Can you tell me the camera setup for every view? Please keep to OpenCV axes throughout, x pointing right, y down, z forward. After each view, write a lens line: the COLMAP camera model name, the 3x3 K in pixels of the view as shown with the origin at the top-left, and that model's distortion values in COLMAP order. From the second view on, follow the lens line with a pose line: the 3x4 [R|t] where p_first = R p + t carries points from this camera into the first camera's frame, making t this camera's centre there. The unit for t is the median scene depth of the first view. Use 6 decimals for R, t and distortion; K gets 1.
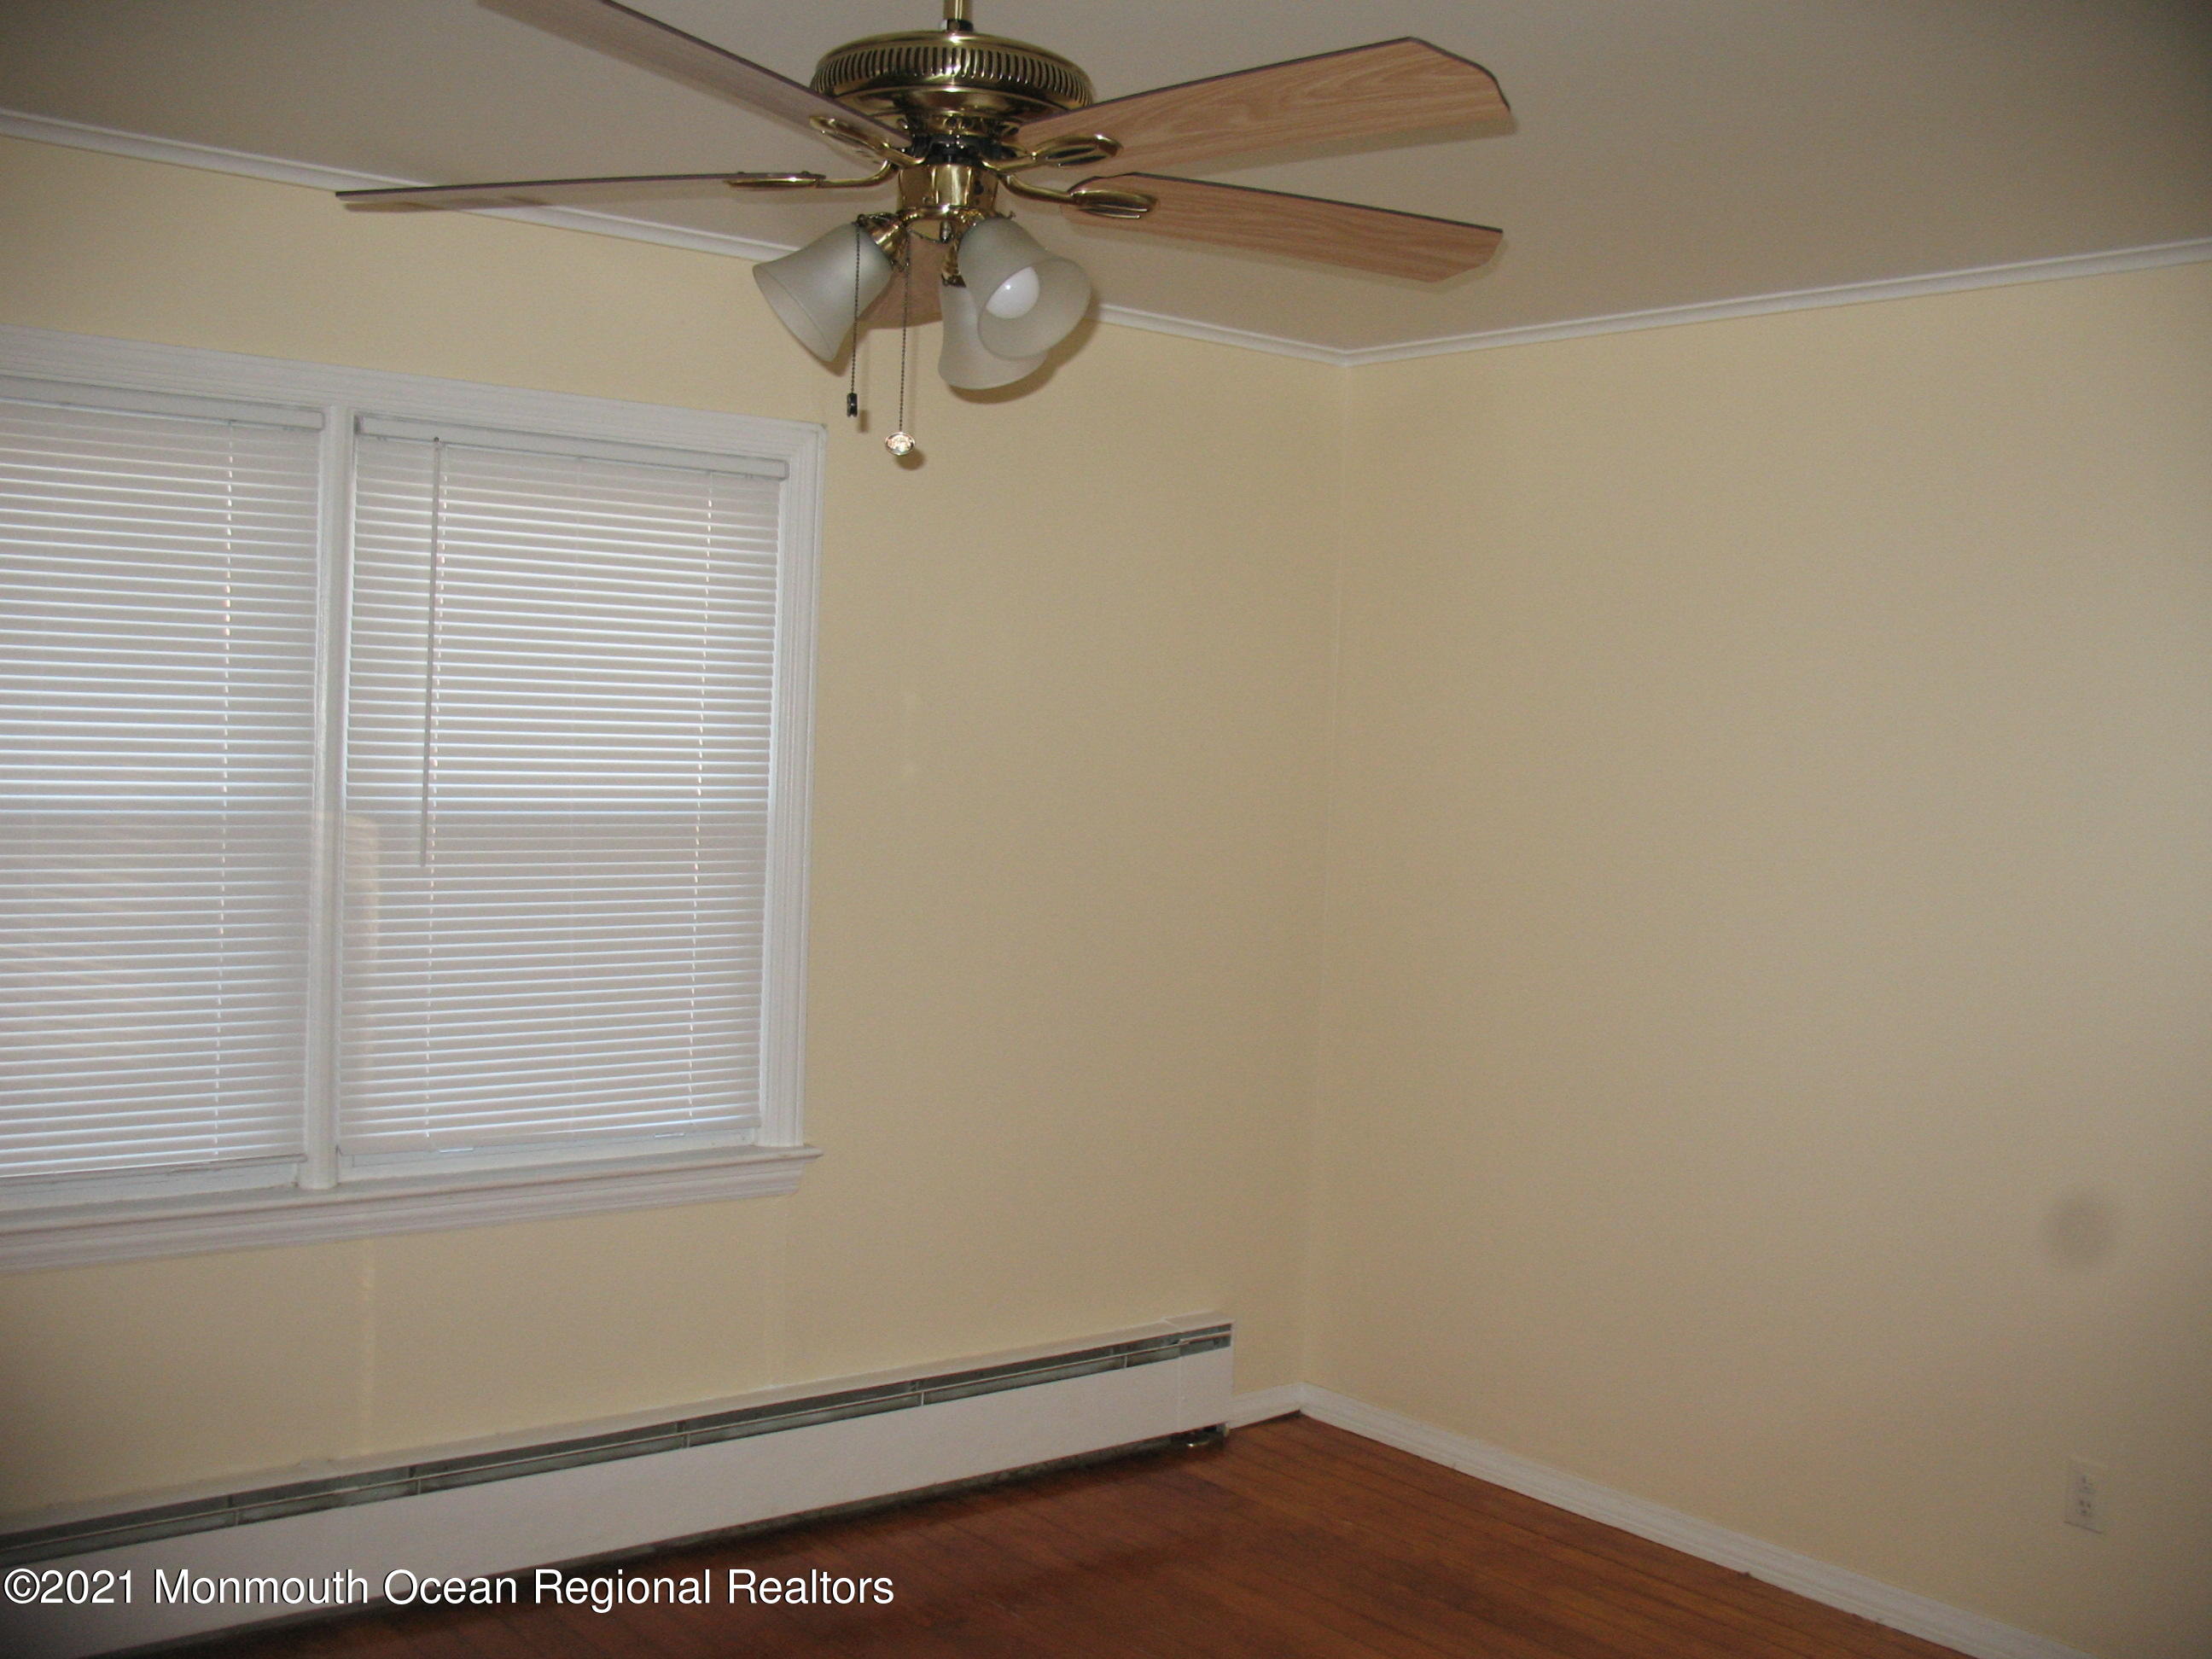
lens RADIAL K [[2263.7, 0, 1131.7], [0, 2263.7, 842.4], [0, 0, 1]] dist [-0.192907, 0.235582]
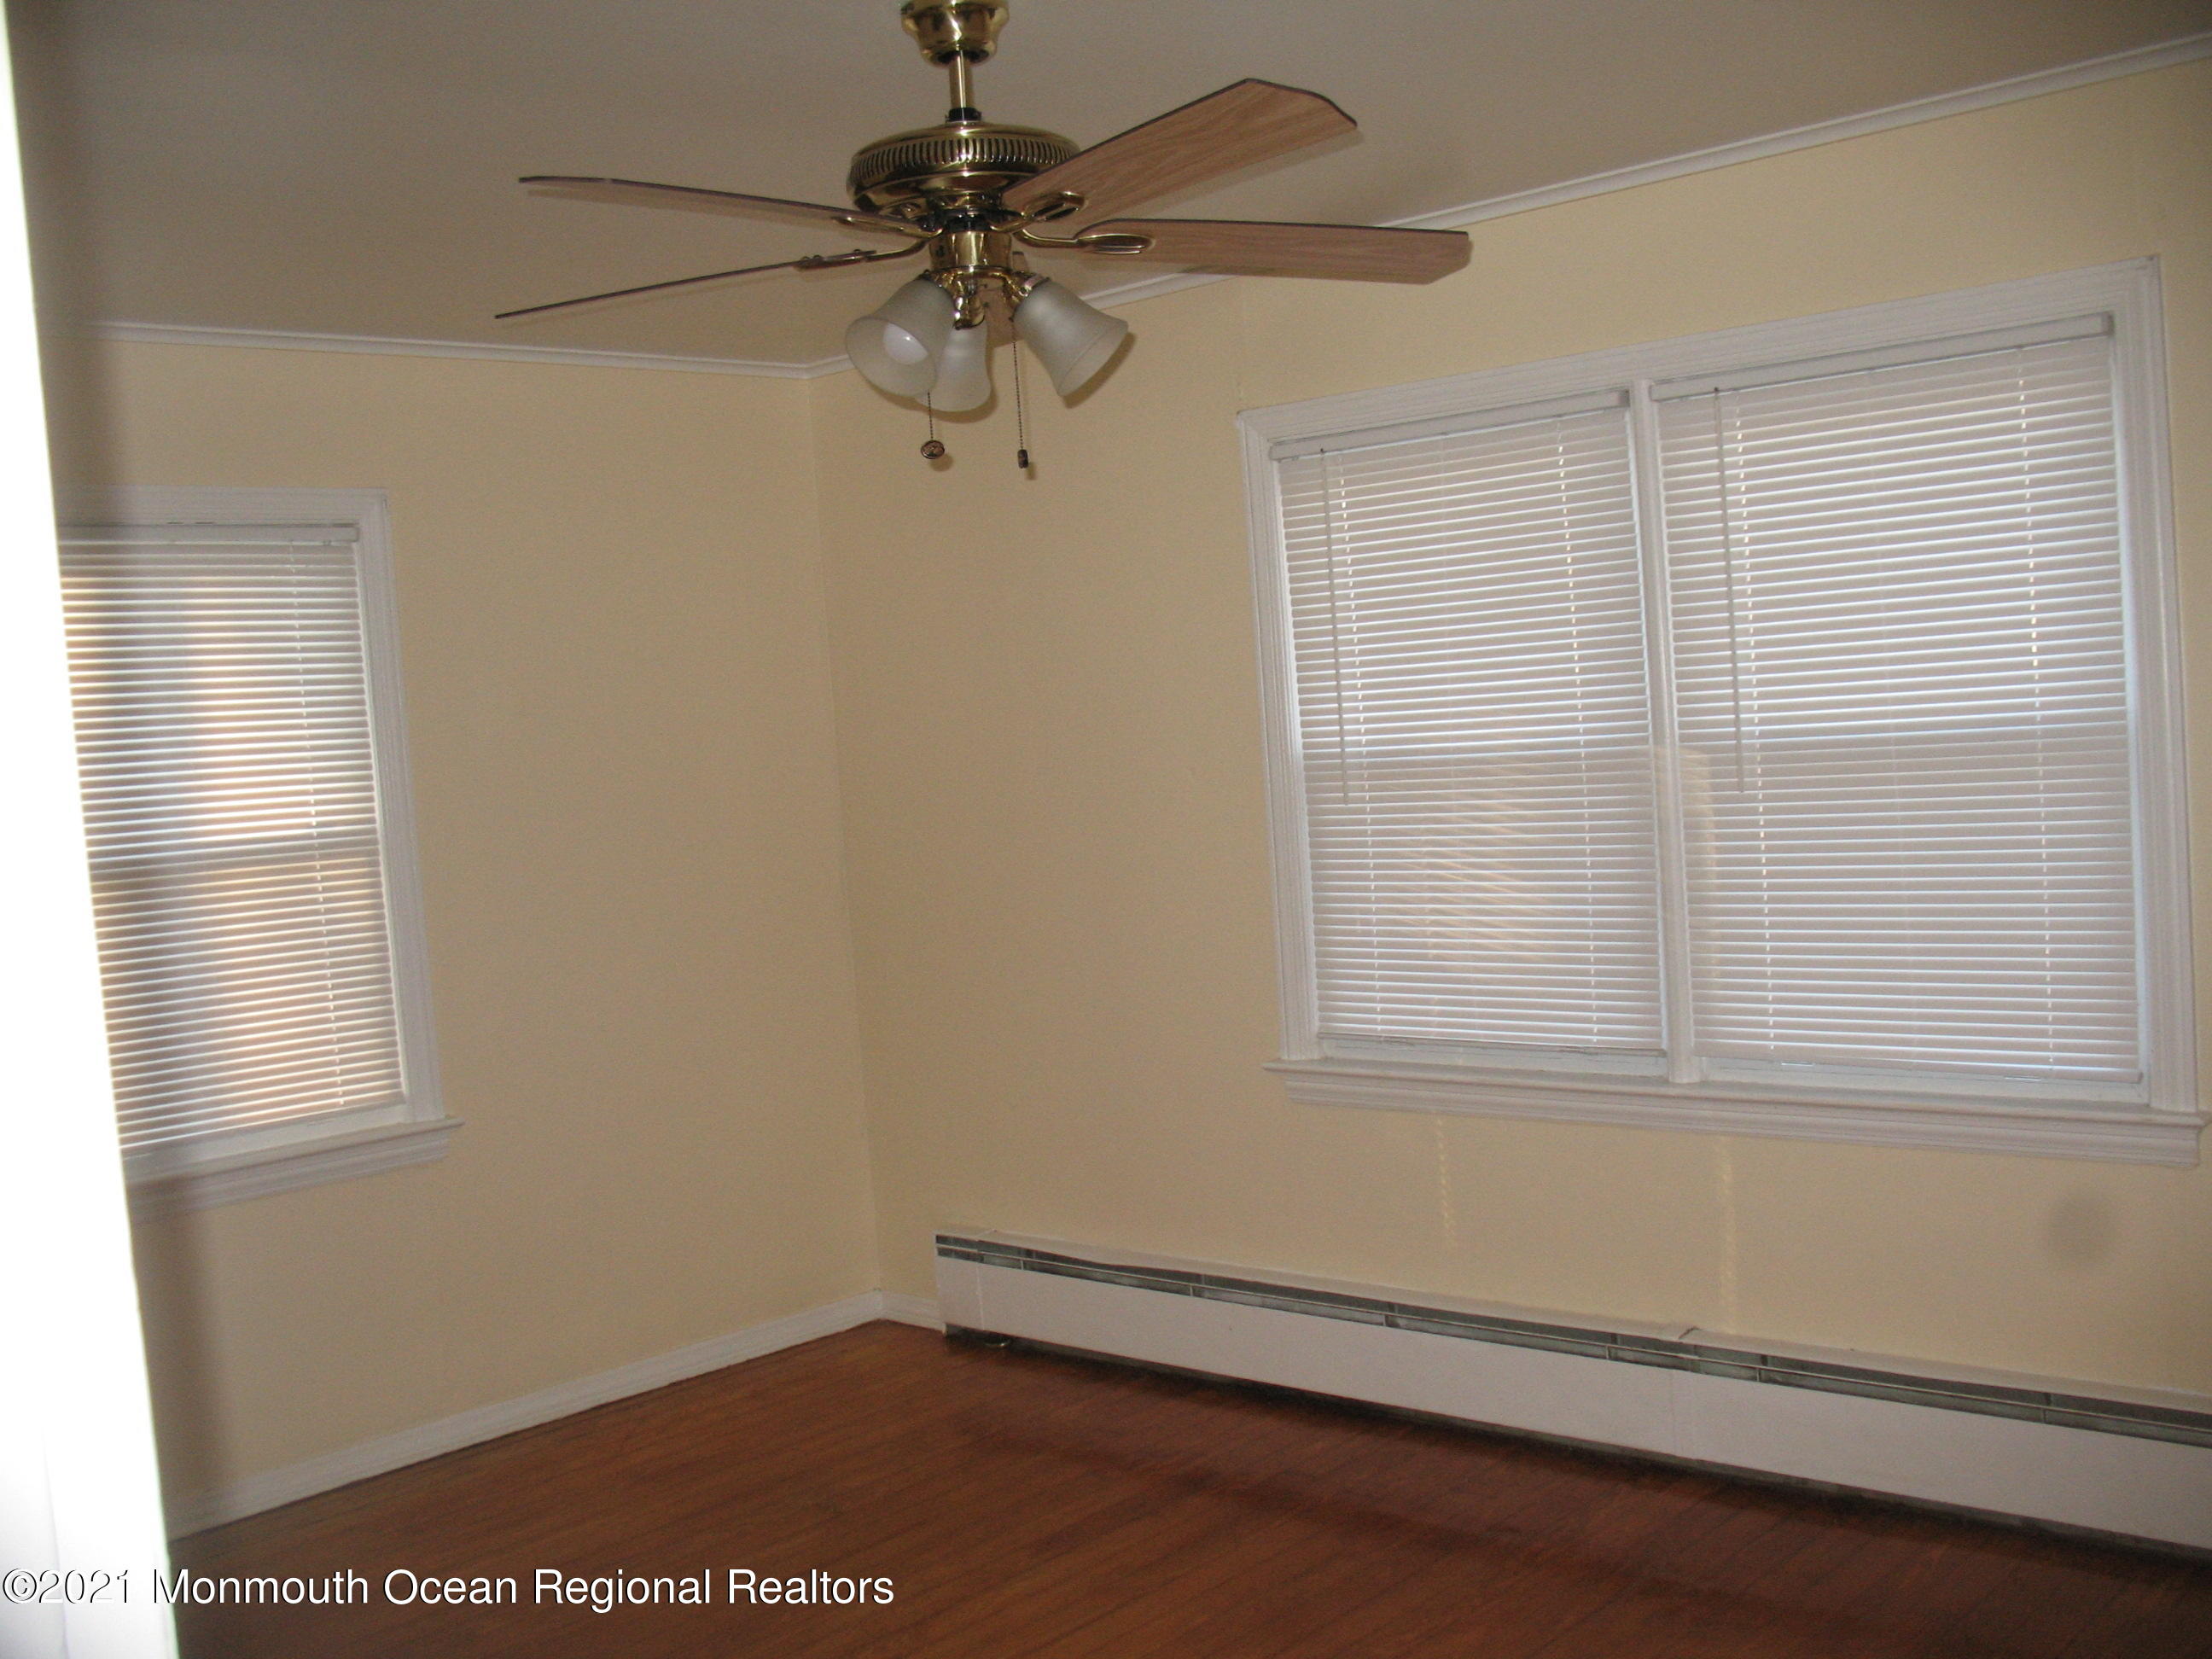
lens RADIAL K [[2263.7, 0, 1131.7], [0, 2263.7, 842.4], [0, 0, 1]] dist [-0.192907, 0.235582]
pose [[0.147973, 0.018338, -0.988821, 0.700476], [0.039157, 0.998935, 0.024385, -0.003026], [0.988216, -0.042327, 0.147098, 0.562987]]
